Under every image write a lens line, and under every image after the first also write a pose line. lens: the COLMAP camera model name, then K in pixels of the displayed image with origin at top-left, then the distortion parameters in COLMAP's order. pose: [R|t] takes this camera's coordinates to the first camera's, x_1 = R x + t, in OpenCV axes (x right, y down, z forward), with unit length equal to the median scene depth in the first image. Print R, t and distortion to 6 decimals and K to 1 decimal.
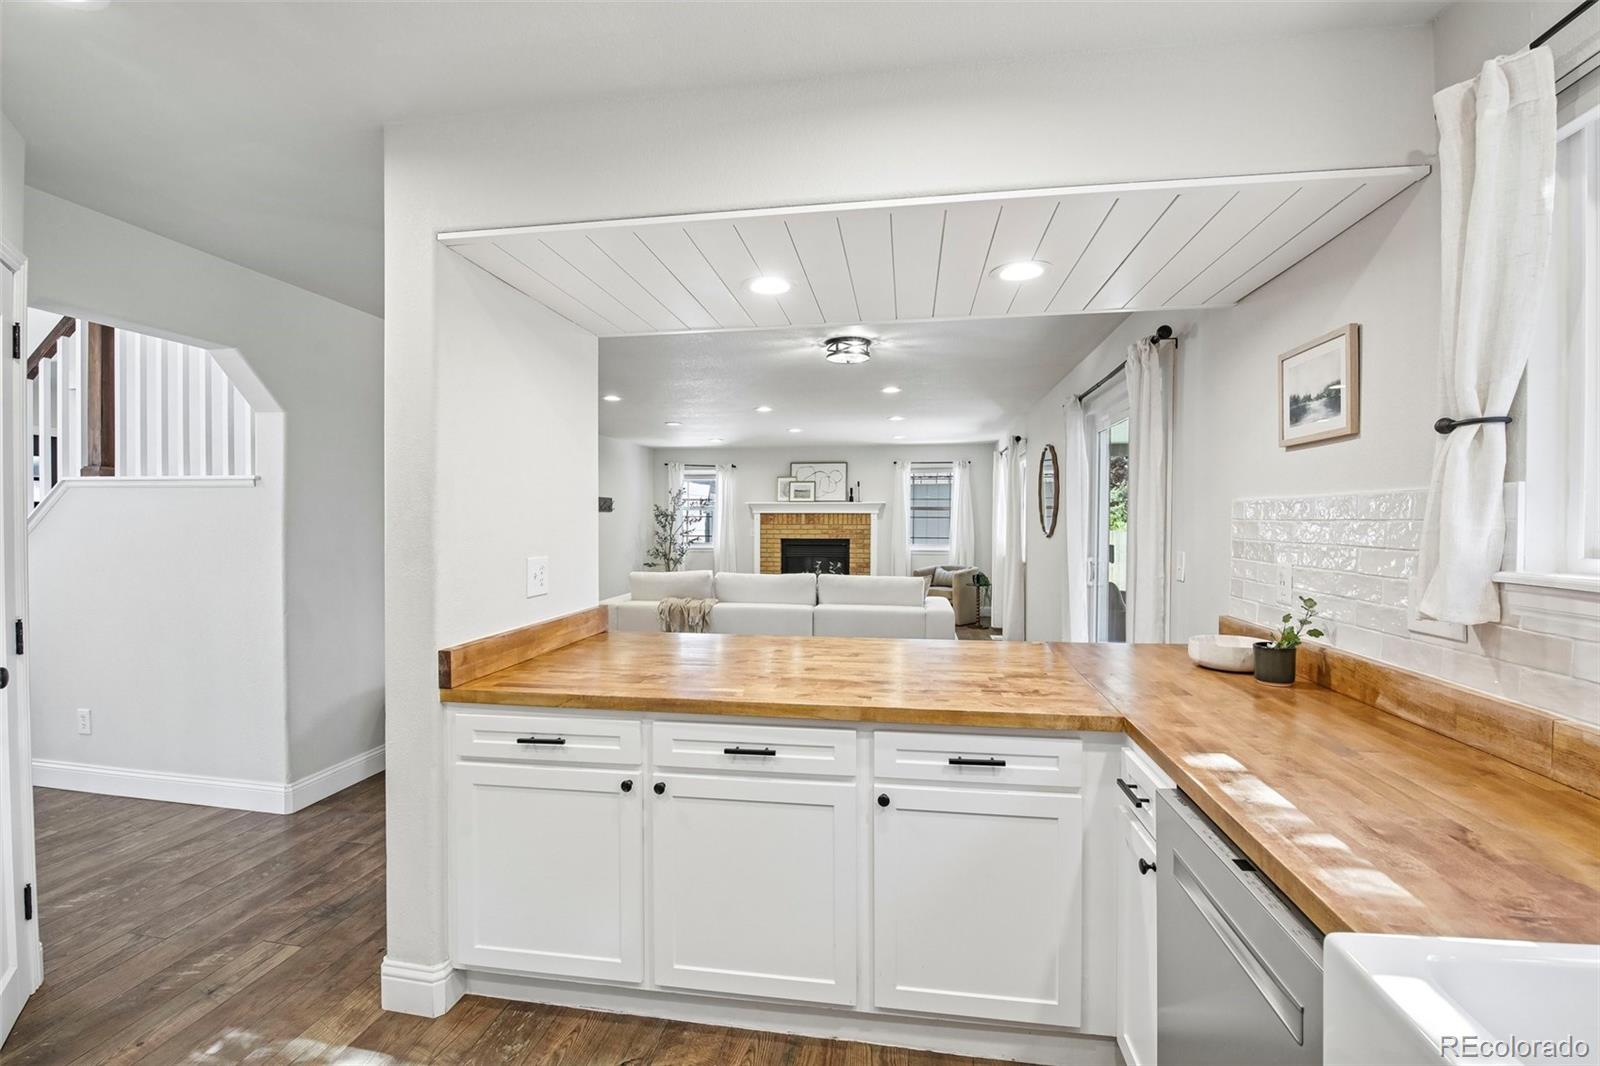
lens RADIAL K [[694.0, 0, 807.3], [0, 694.0, 532.6], [0, 0, 1]] dist [-0.008126, -0.005431]
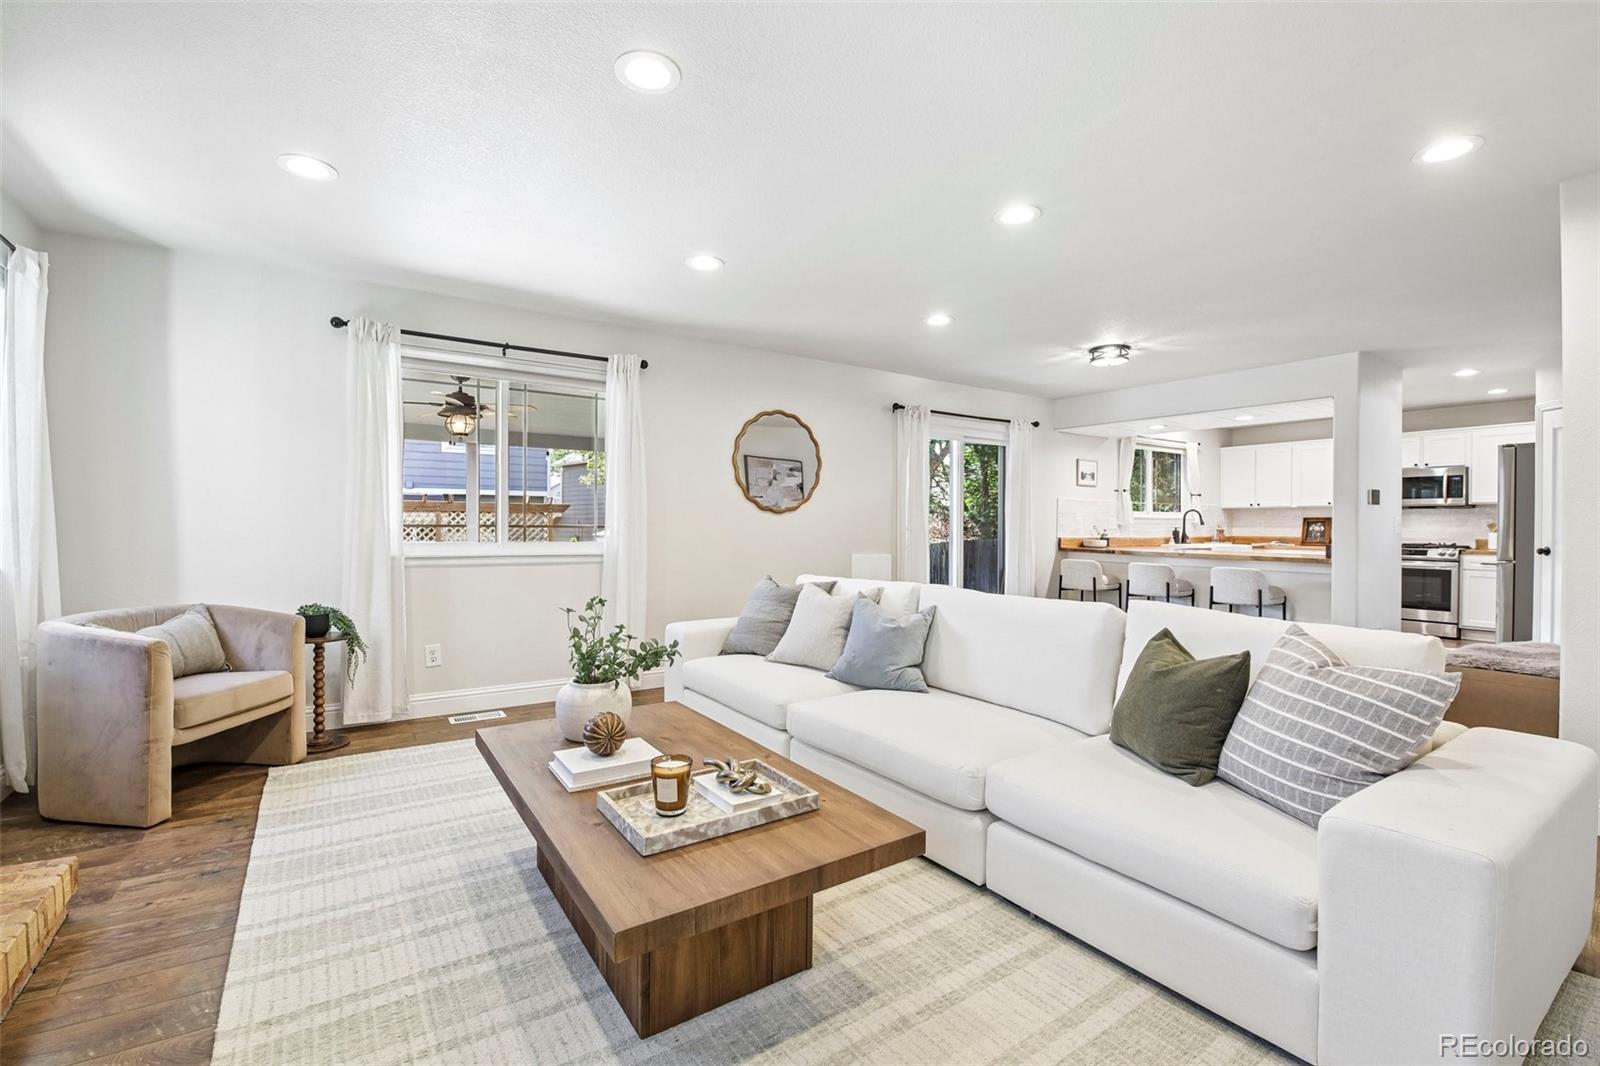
lens RADIAL K [[694.0, 0, 802.0], [0, 694.0, 526.9], [0, 0, 1]] dist [-0.008126, -0.005431]
pose [[-0.685975, -0.007604, 0.727585, -0.201549], [0.003698, 0.999896, 0.013936, 0.007841], [-0.727615, 0.012251, -0.685876, 0.983311]]
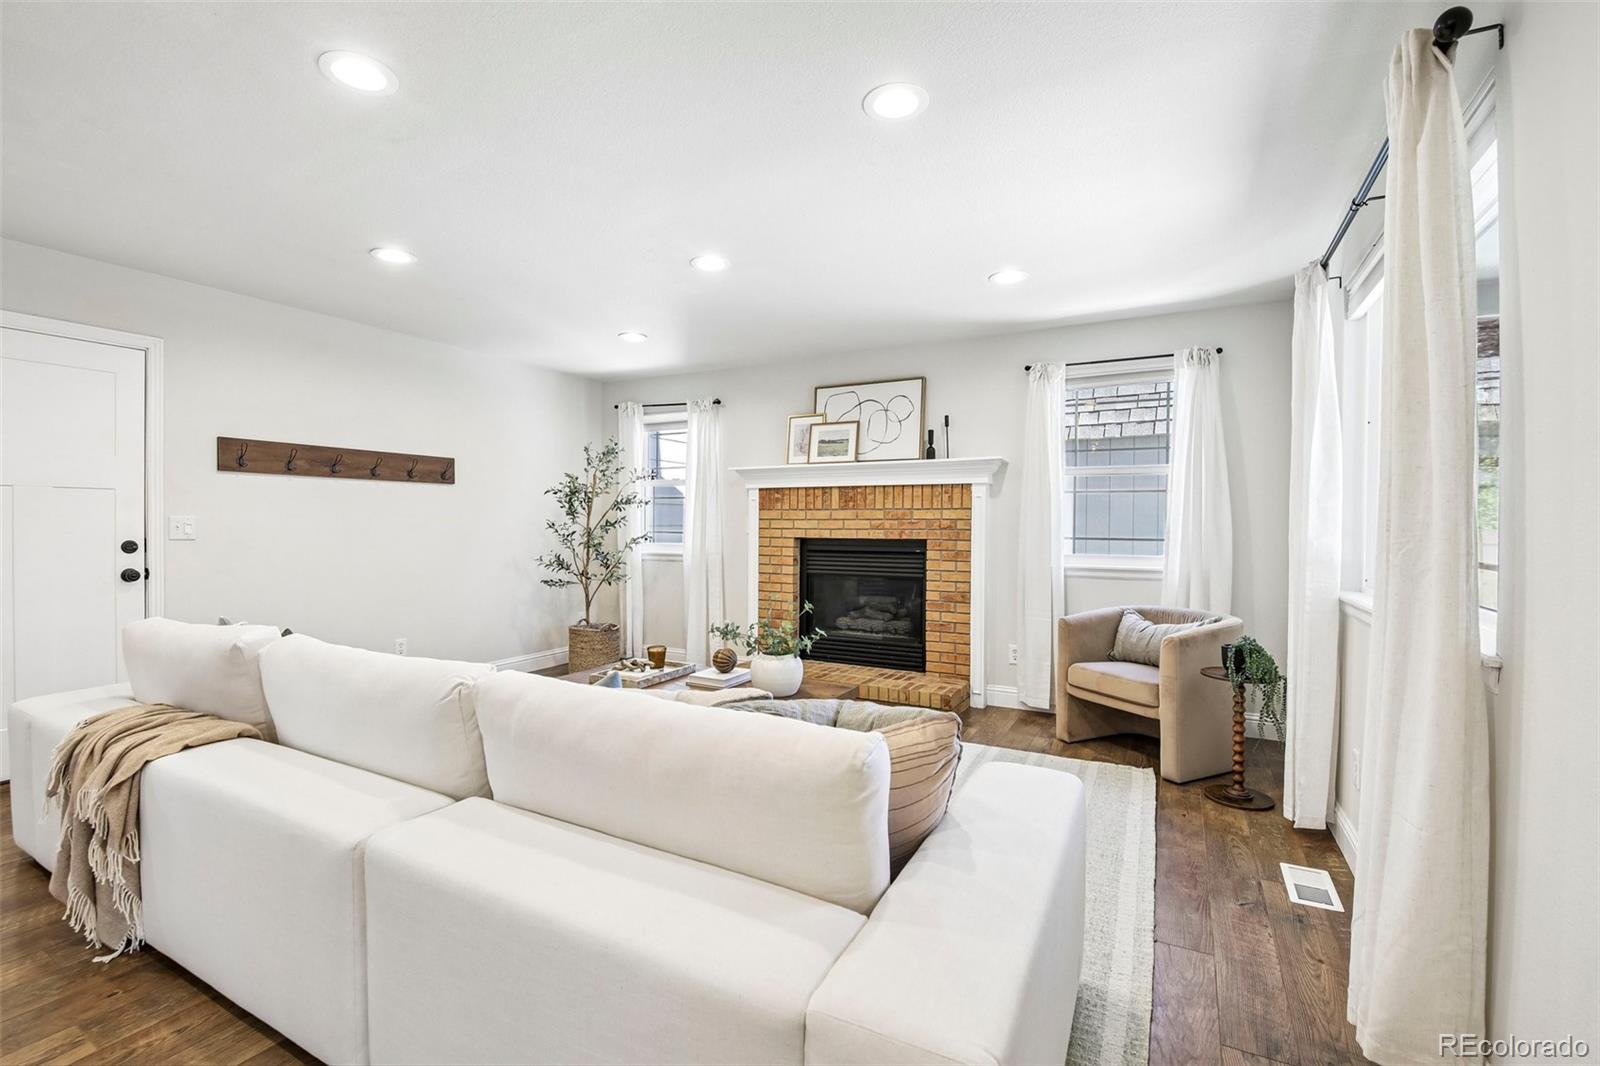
lens RADIAL K [[694.0, 0, 799.7], [0, 694.0, 528.6], [0, 0, 1]] dist [-0.008126, -0.005431]
pose [[0.942383, 0.003451, -0.334517, 0.142629], [-0.006122, 0.999957, -0.006928, 0.005840], [0.334479, 0.008577, 0.942364, 0.556443]]
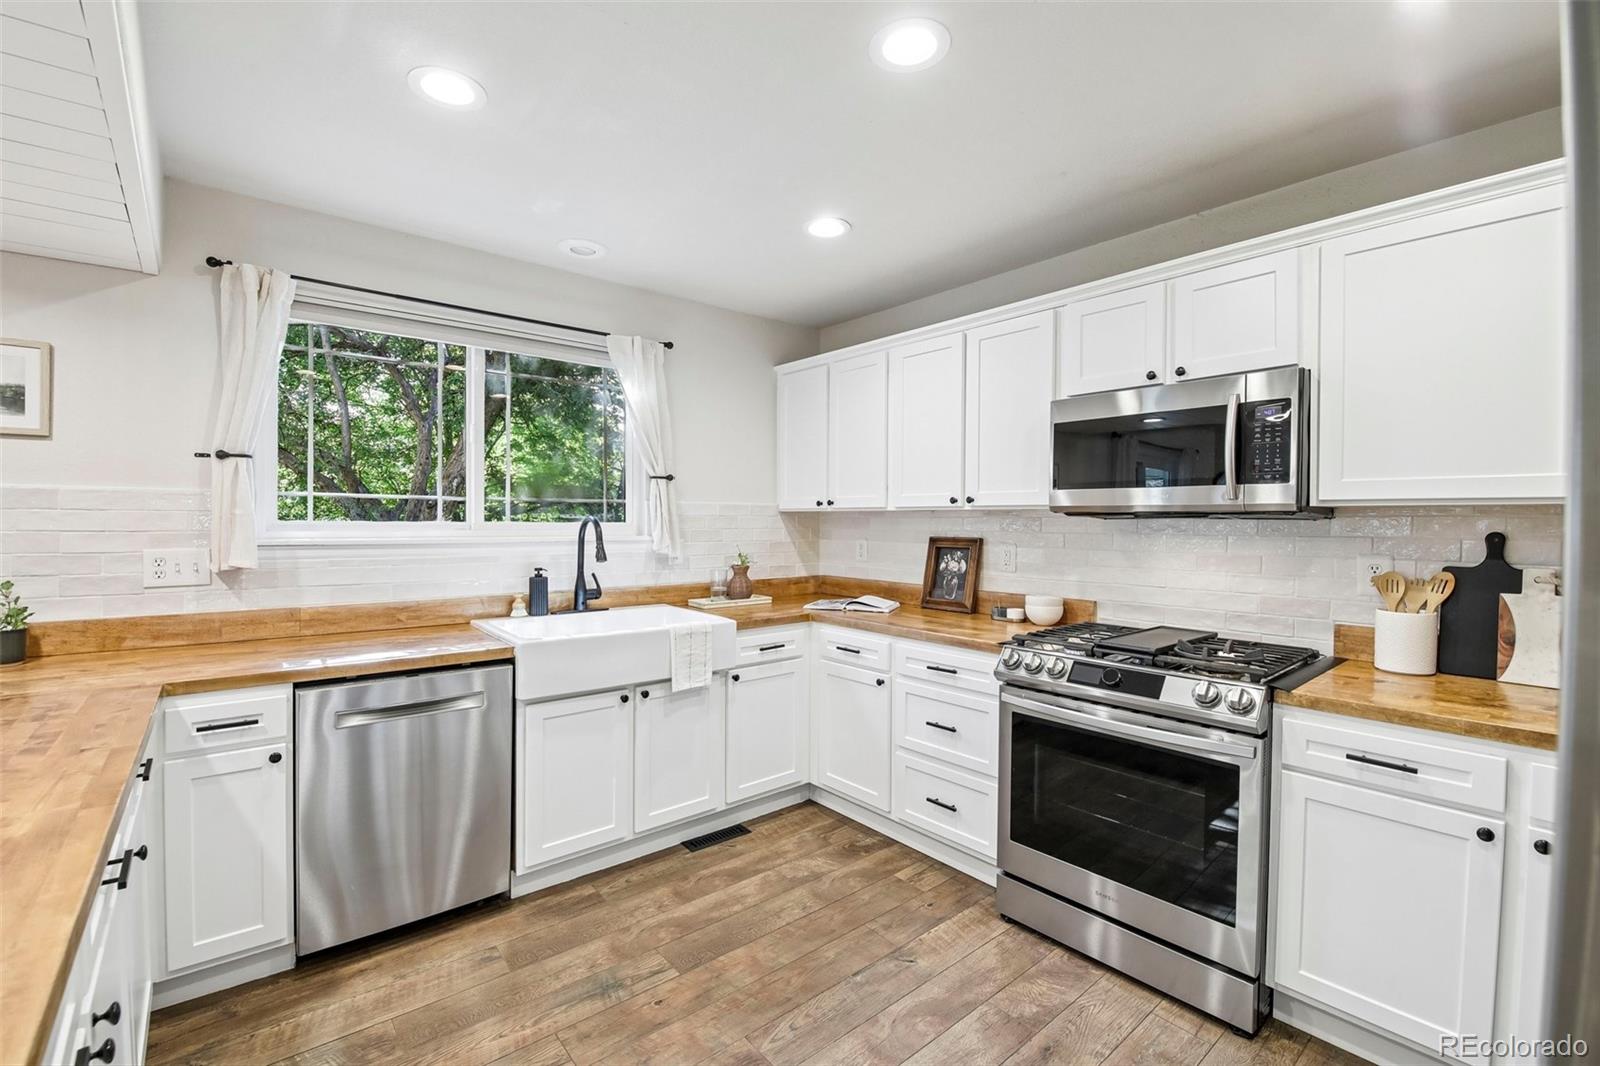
lens RADIAL K [[694.0, 0, 796.4], [0, 694.0, 528.8], [0, 0, 1]] dist [-0.008126, -0.005431]
pose [[-0.752590, -0.015228, 0.658313, -0.176431], [0.001453, 0.999692, 0.024786, -0.002173], [-0.658487, 0.019610, -0.752336, 0.192844]]
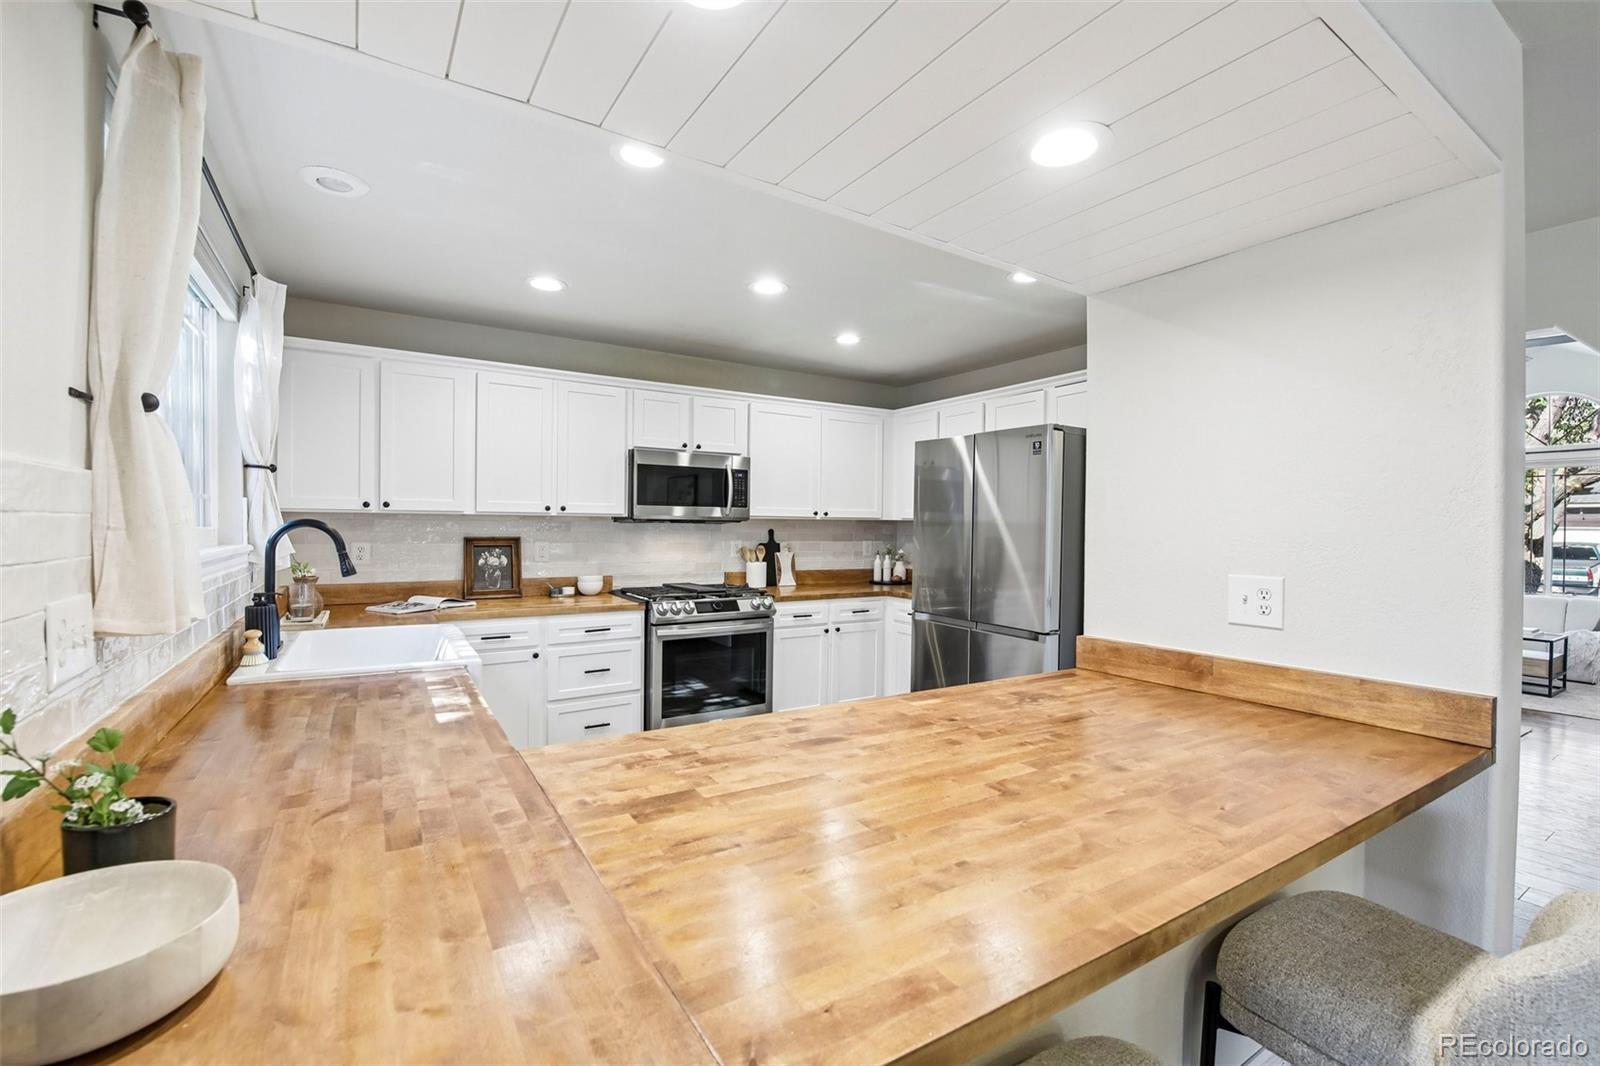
lens RADIAL K [[694.0, 0, 802.8], [0, 694.0, 530.5], [0, 0, 1]] dist [-0.008126, -0.005431]
pose [[-0.748652, -0.005522, -0.662940, 0.127363], [-0.023092, 0.999576, 0.017752, -0.004649], [0.662561, 0.028599, -0.748462, 0.312225]]
